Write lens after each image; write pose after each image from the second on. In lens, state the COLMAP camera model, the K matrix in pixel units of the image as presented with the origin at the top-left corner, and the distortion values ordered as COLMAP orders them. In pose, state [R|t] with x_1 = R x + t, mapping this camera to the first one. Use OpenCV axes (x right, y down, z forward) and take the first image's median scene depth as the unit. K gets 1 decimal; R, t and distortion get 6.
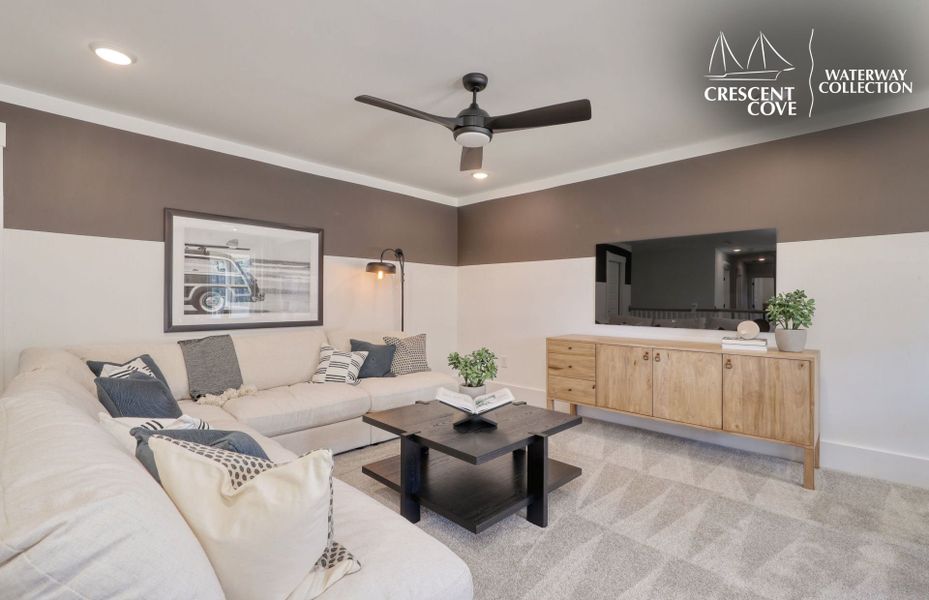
lens RADIAL K [[422.7, 0, 465.1], [0, 422.7, 298.6], [0, 0, 1]] dist [0.007603, -0.001270]
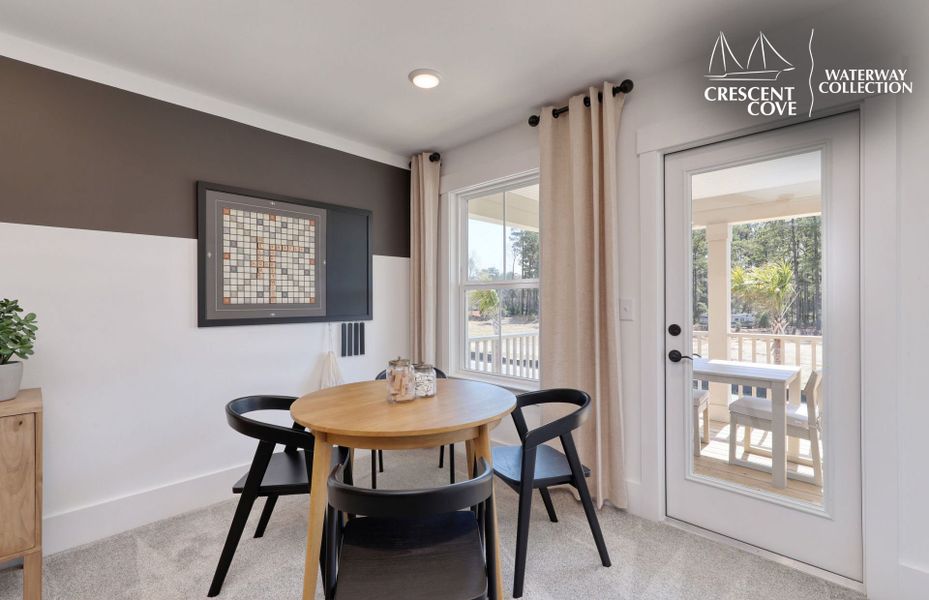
lens RADIAL K [[422.7, 0, 463.8], [0, 422.7, 302.6], [0, 0, 1]] dist [0.007603, -0.001270]
pose [[0.036712, -0.001293, 0.999325, 0.166373], [0.009675, 0.999953, 0.000938, -0.008762], [-0.999279, 0.009634, 0.036723, 0.275304]]
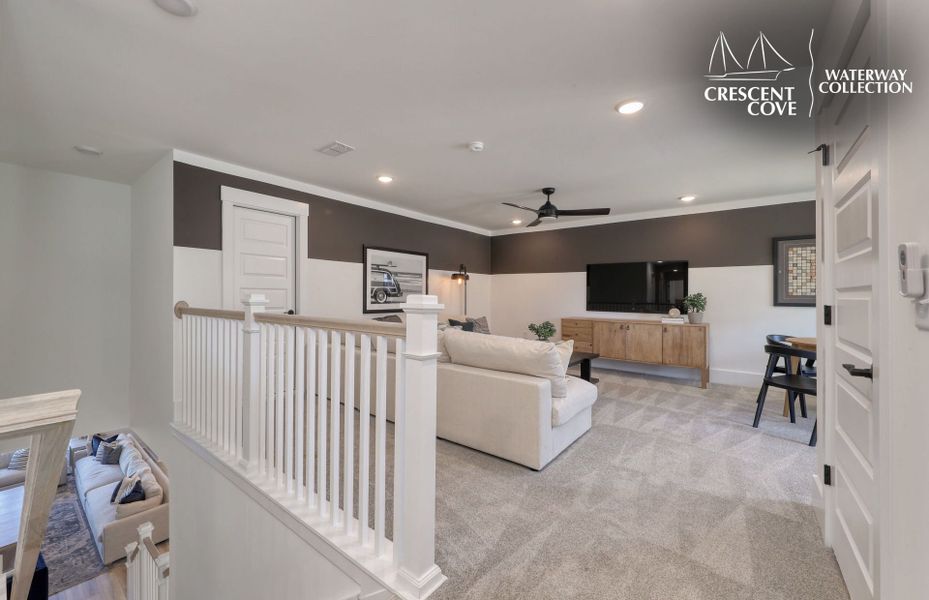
lens RADIAL K [[371.1, 0, 444.3], [0, 371.1, 290.1], [0, 0, 1]] dist [0.005165, 0.000079]
pose [[0.997927, 0.007429, 0.063927, -0.462951], [-0.006786, 0.999924, -0.010283, -0.006297], [-0.063999, 0.009828, 0.997902, -0.593125]]
